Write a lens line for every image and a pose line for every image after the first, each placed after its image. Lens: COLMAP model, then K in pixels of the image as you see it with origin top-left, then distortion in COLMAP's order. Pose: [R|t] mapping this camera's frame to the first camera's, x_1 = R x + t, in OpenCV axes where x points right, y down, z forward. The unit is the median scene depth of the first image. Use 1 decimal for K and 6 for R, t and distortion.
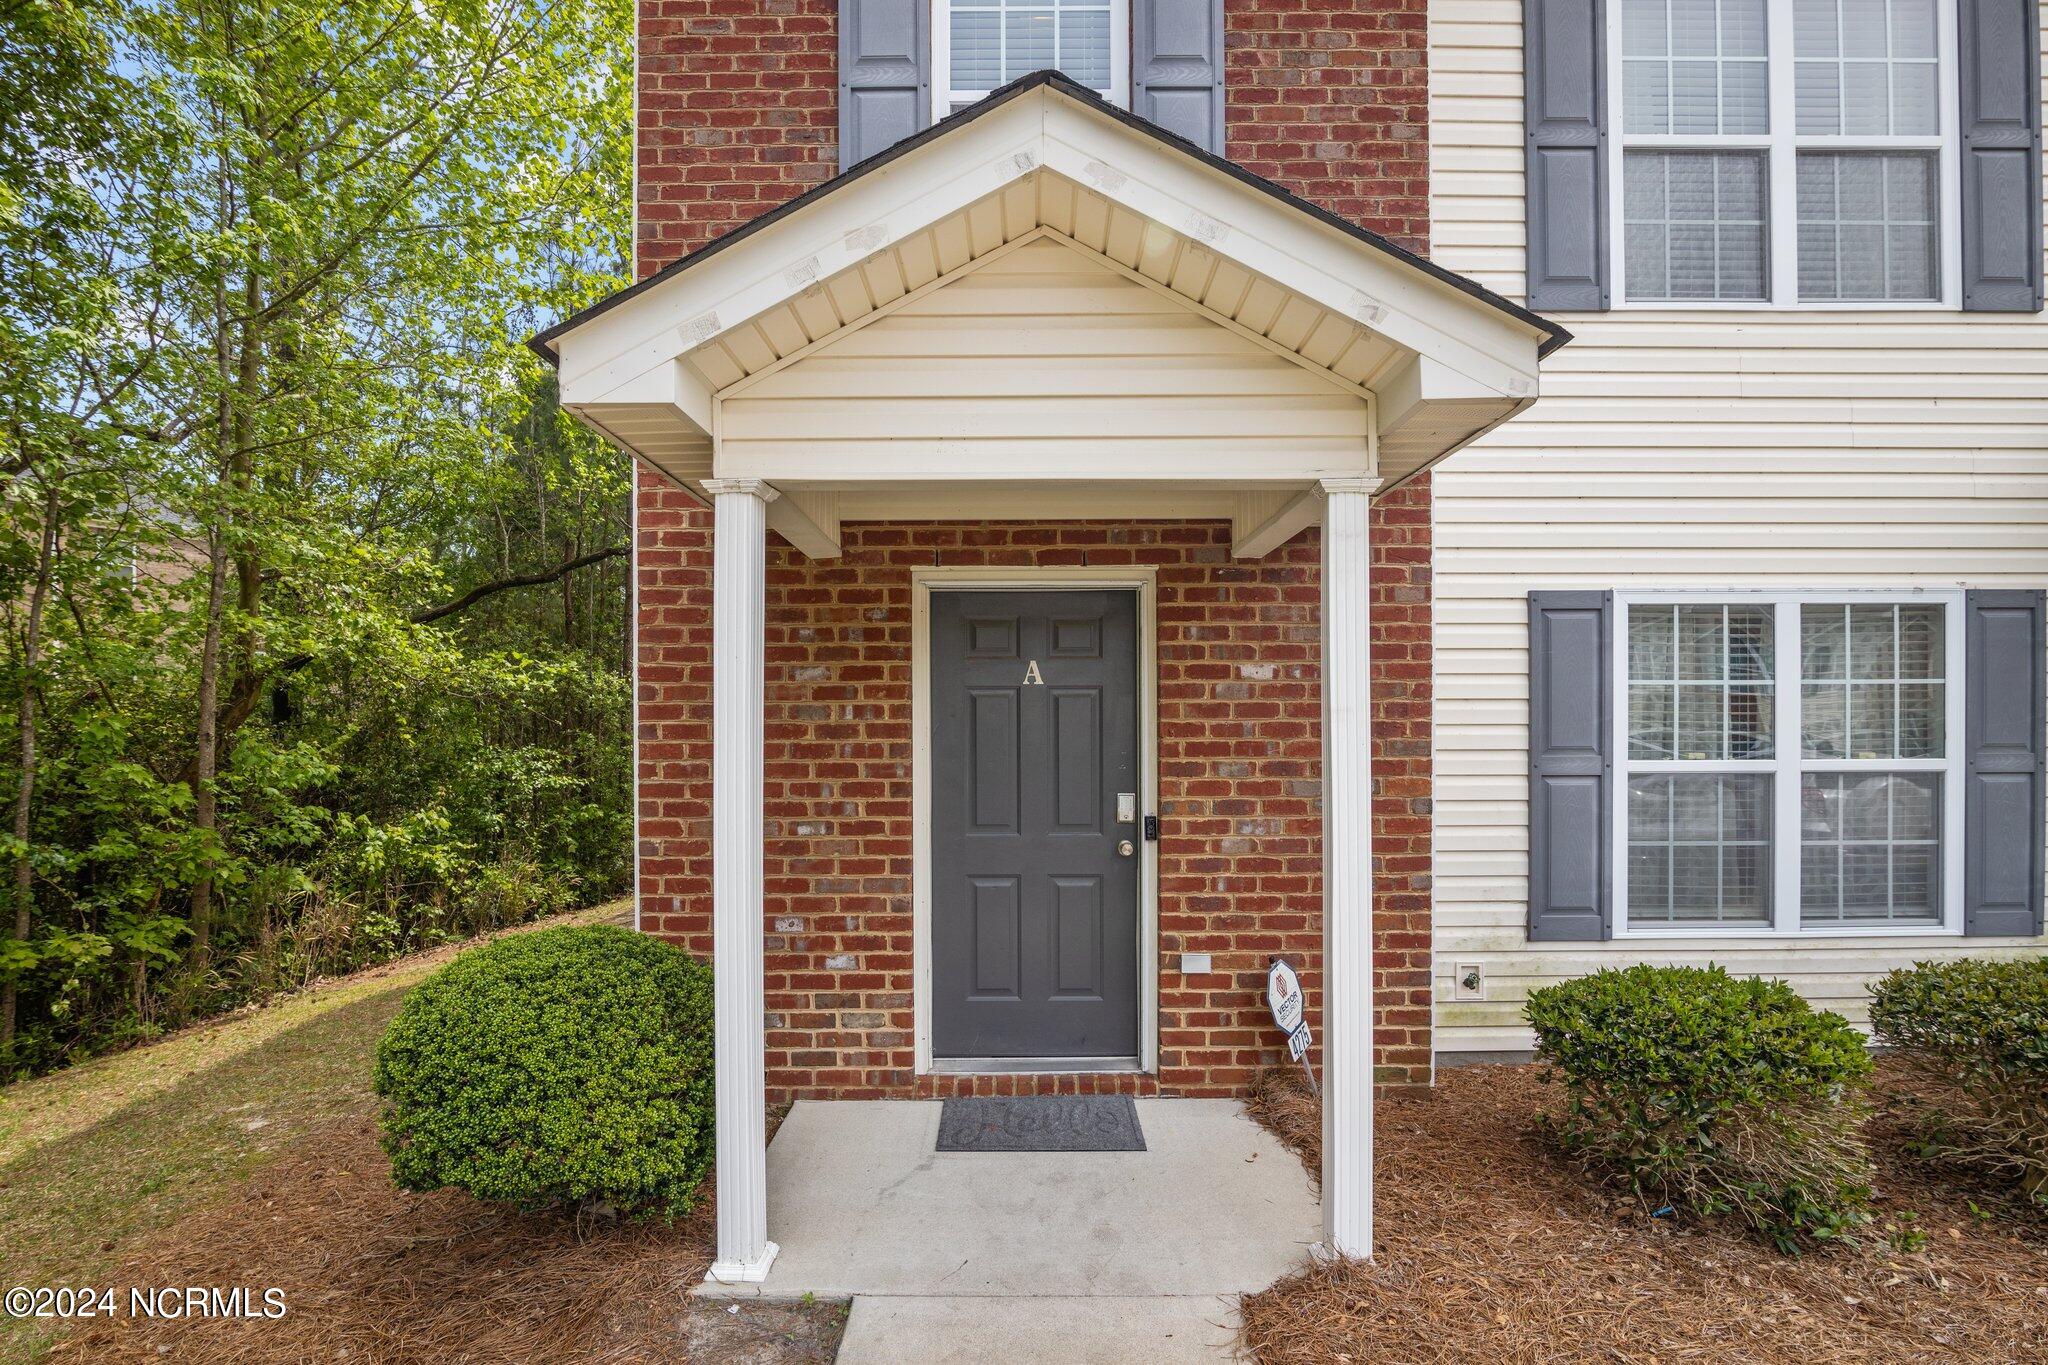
lens RADIAL K [[988.9, 0, 1018.2], [0, 988.9, 740.7], [0, 0, 1]] dist [-0.028137, 0.006348]
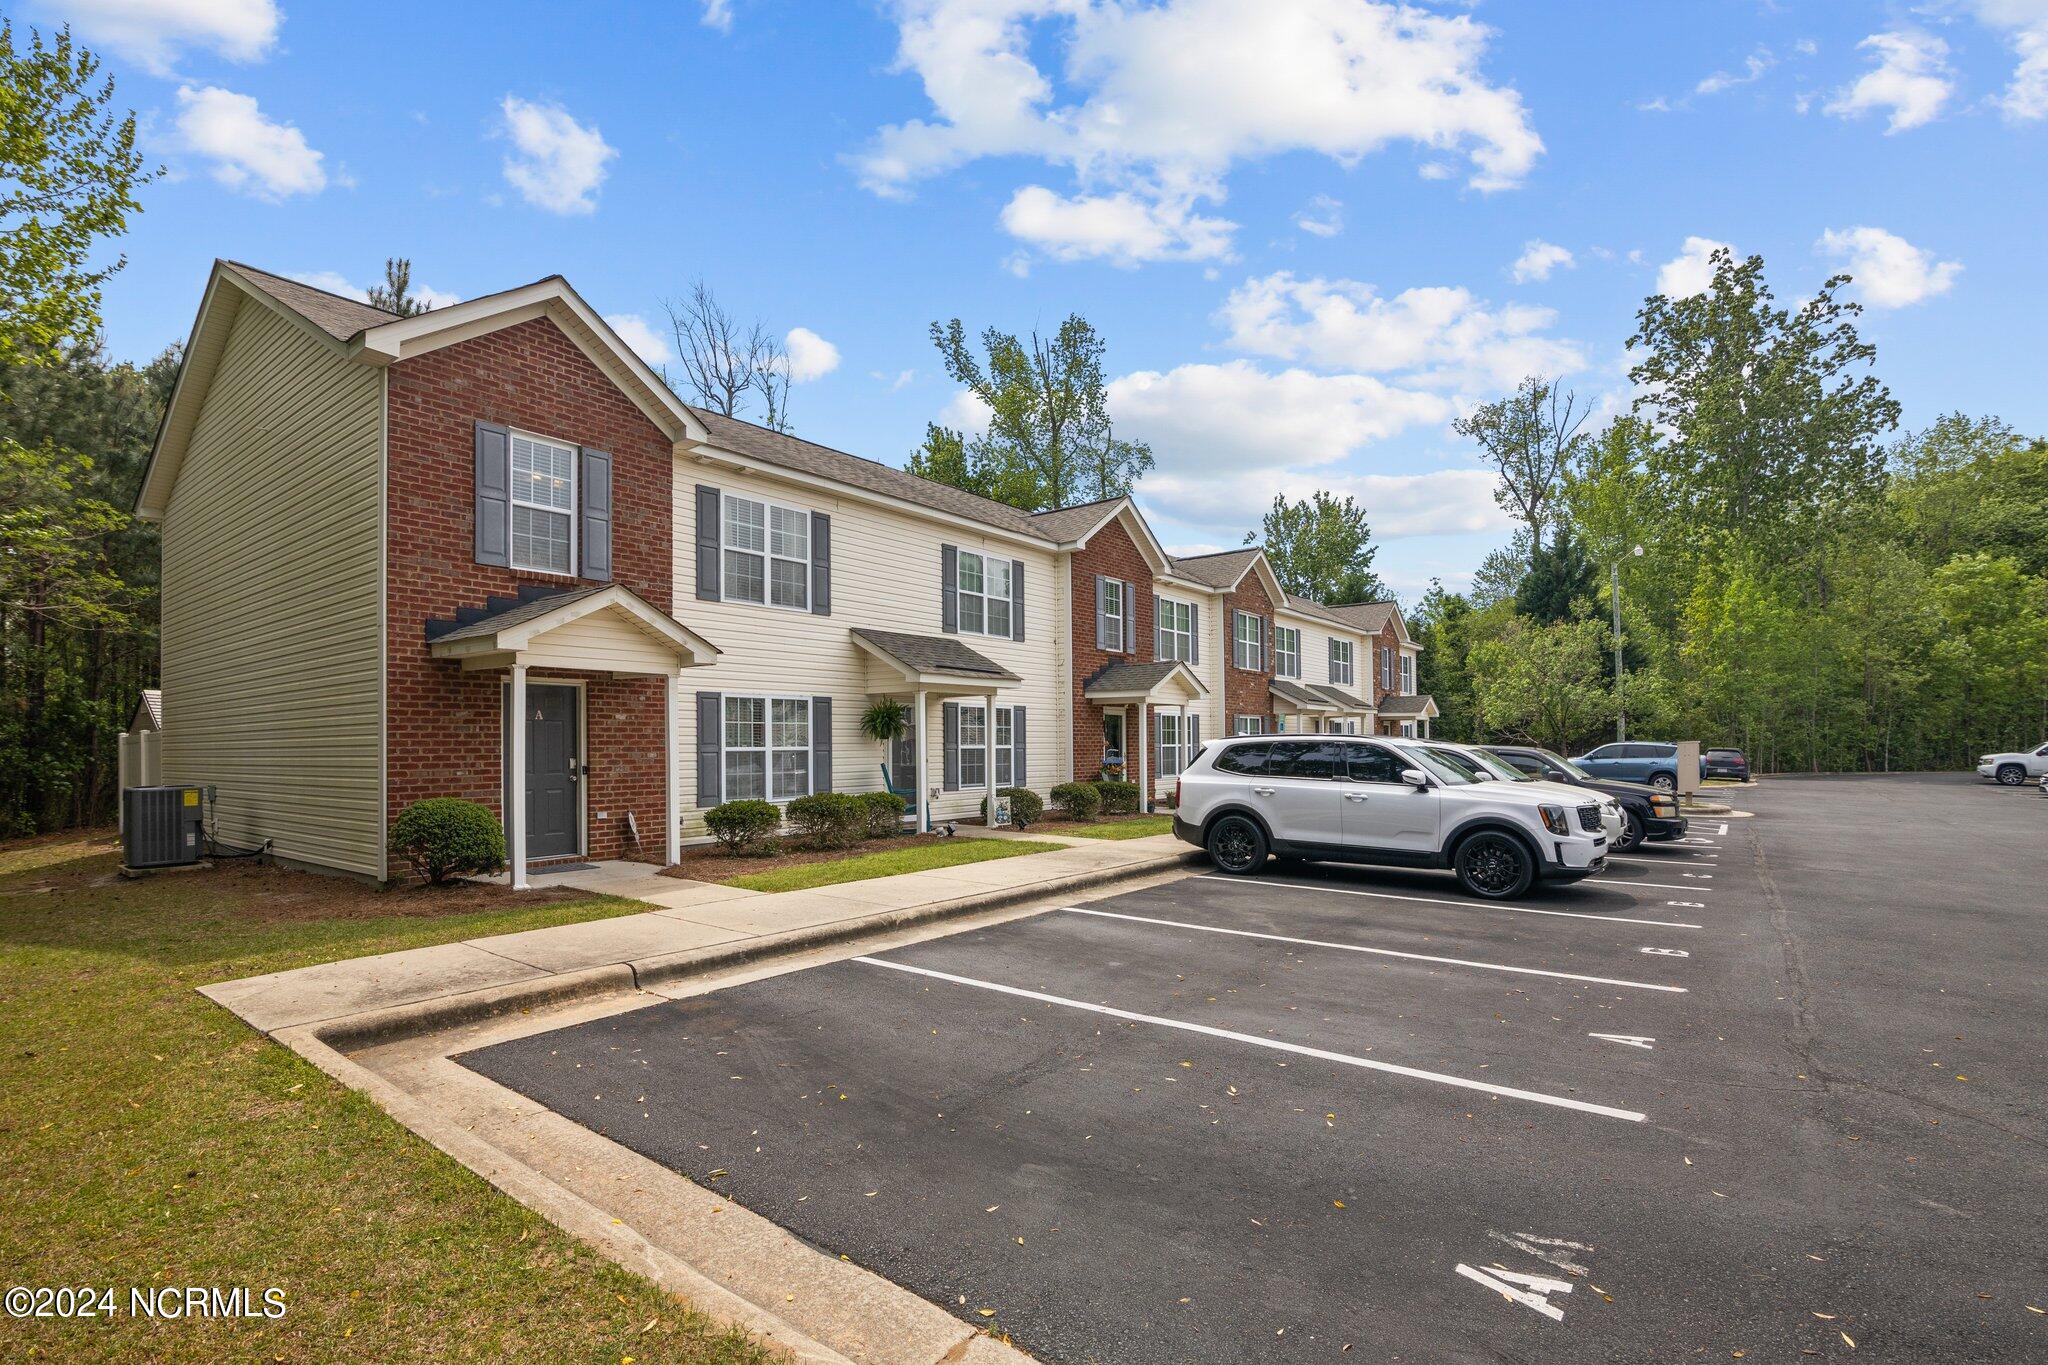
lens RADIAL K [[949.7, 0, 1013.7], [0, 949.7, 722.8], [0, 0, 1]] dist [-0.003471, -0.000261]
pose [[0.613484, 0.017598, 0.789511, -1.301546], [0.015716, 0.999282, -0.034486, 0.066319], [-0.789551, 0.033564, 0.612766, -1.709295]]
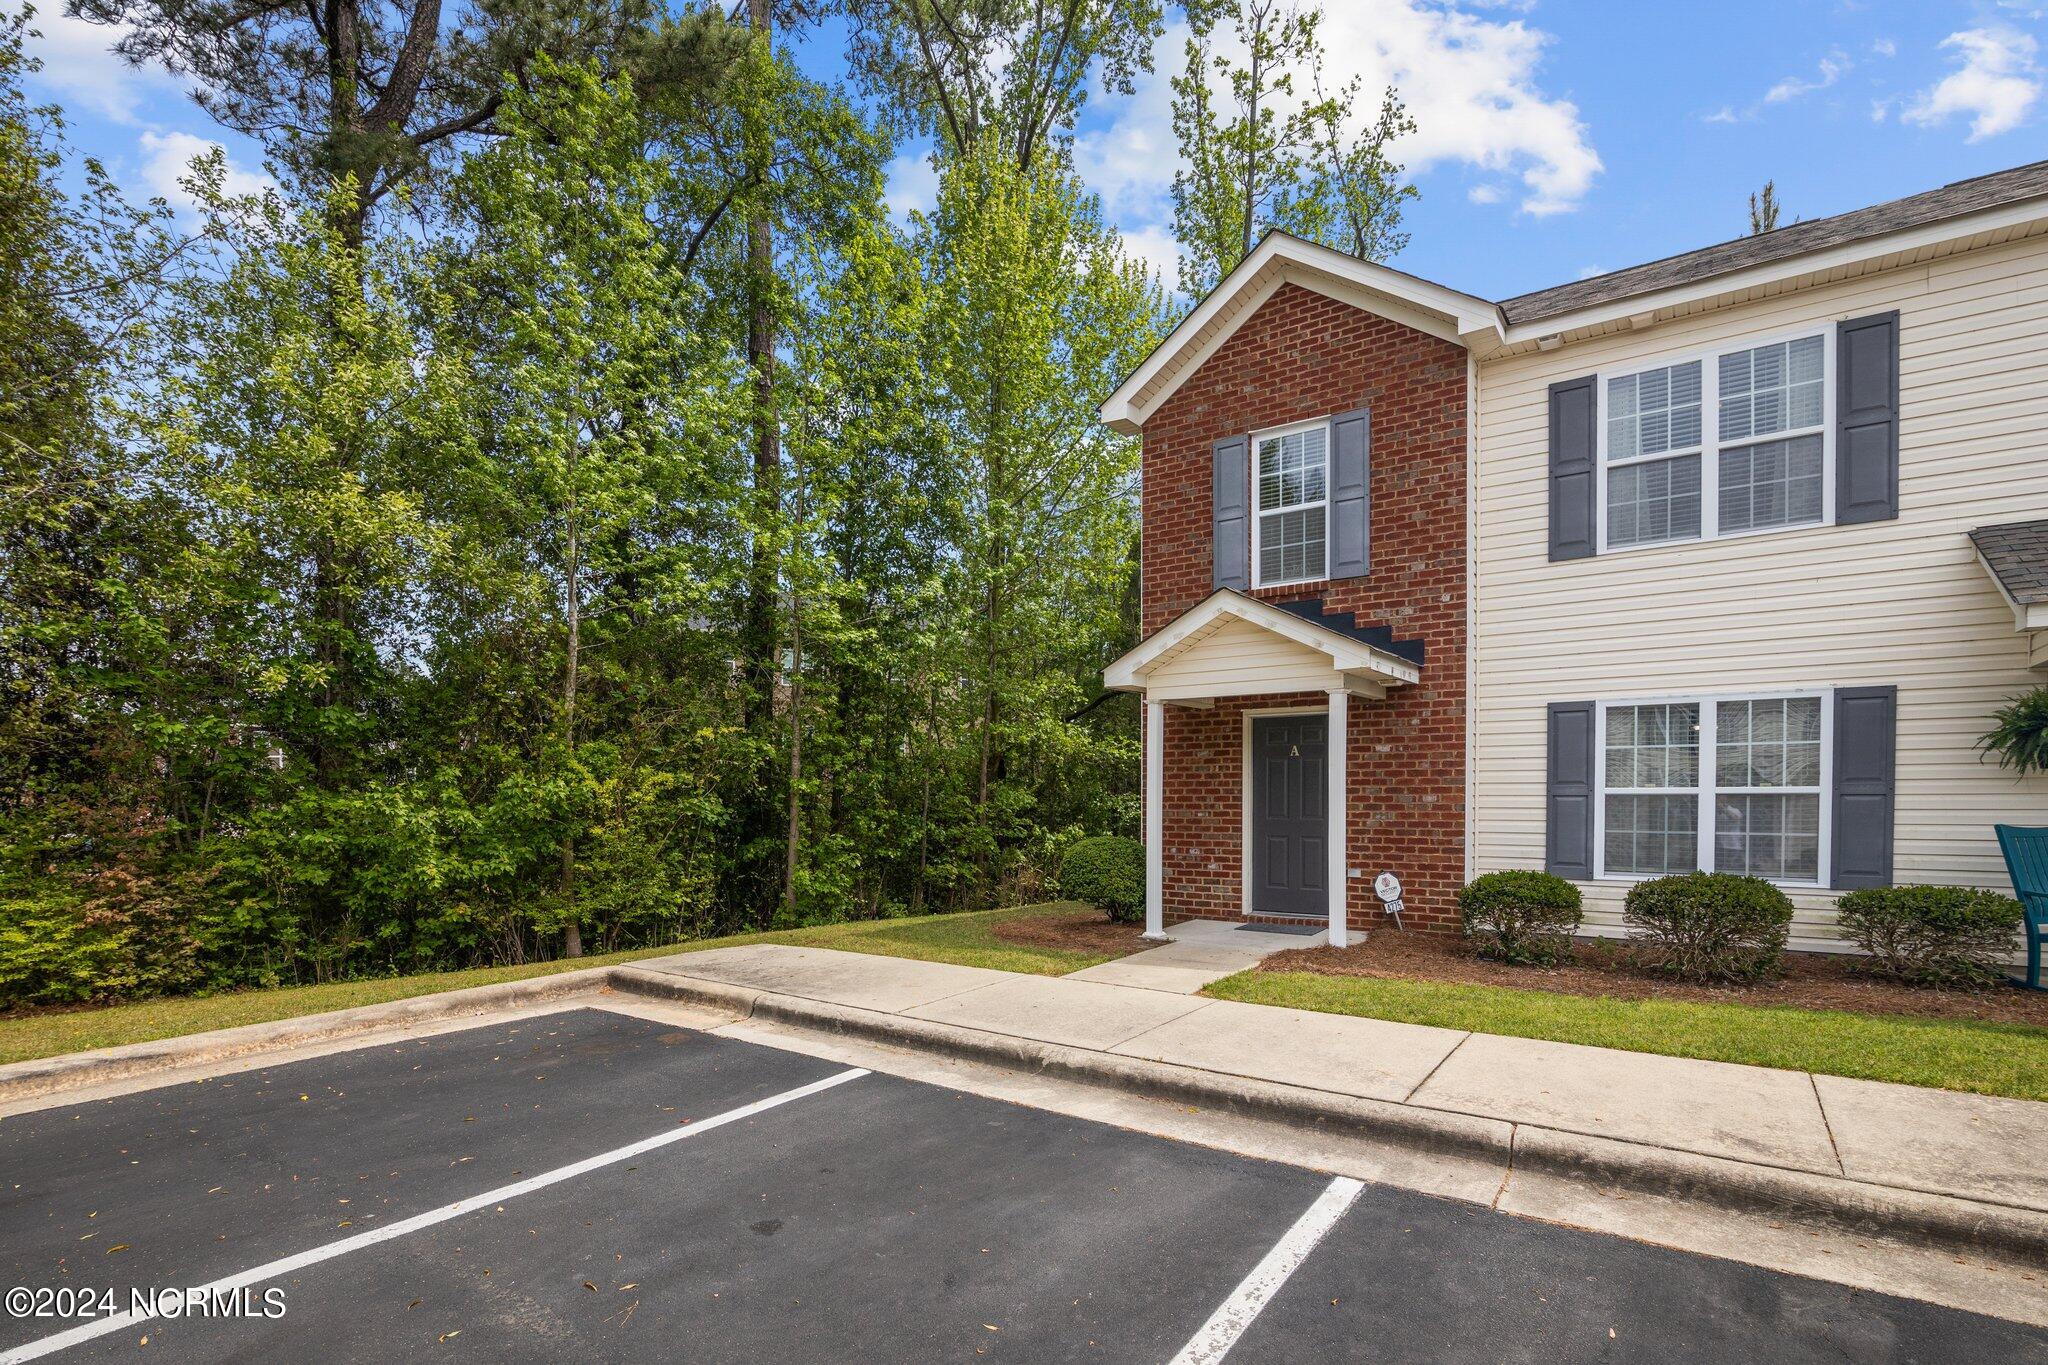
lens RADIAL K [[988.3, 0, 1017.9], [0, 988.3, 810.0], [0, 0, 1]] dist [-0.001479, -0.000748]
pose [[0.825209, 0.009568, -0.564747, 0.842731], [-0.004606, 0.999937, 0.010211, 0.054563], [0.564809, -0.005824, 0.825201, -1.389966]]
